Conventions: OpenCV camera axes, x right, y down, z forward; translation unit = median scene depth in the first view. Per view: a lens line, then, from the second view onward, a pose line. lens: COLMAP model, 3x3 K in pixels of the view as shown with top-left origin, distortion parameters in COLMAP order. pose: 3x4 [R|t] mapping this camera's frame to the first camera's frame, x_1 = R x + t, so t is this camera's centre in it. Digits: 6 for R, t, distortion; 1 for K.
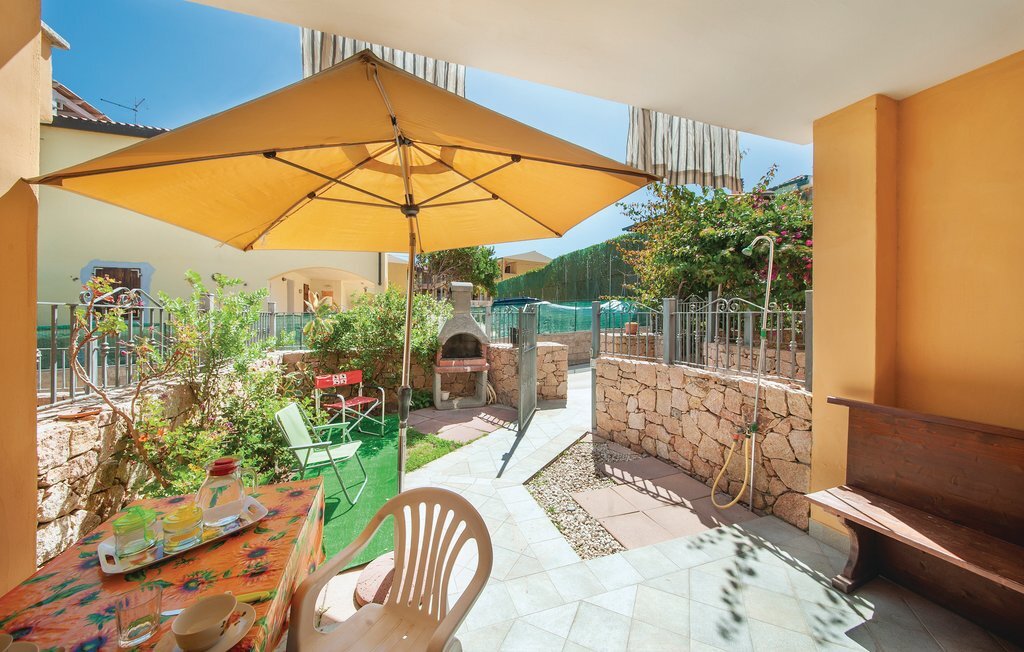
lens RADIAL K [[355.4, 0, 515.9], [0, 355.4, 314.2], [0, 0, 1]] dist [0.013664, -0.001546]
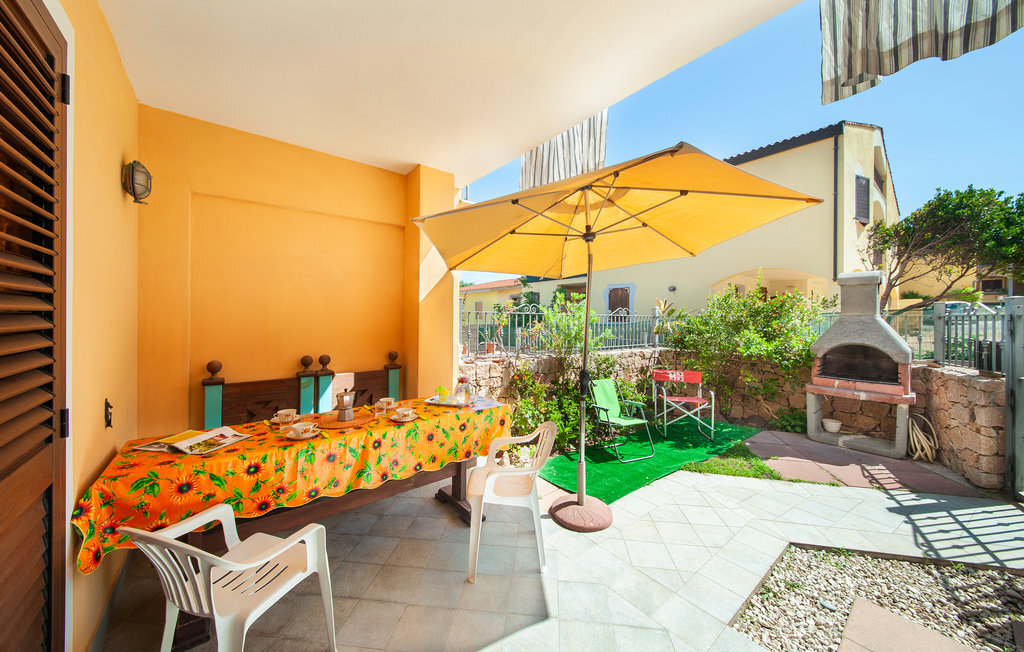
lens RADIAL K [[355.4, 0, 502.9], [0, 355.4, 317.3], [0, 0, 1]] dist [0.013664, -0.001546]
pose [[0.319265, -0.002695, -0.947662, 0.311307], [-0.000492, 0.999995, -0.003010, 0.002242], [0.947665, 0.001427, 0.319262, 0.102544]]
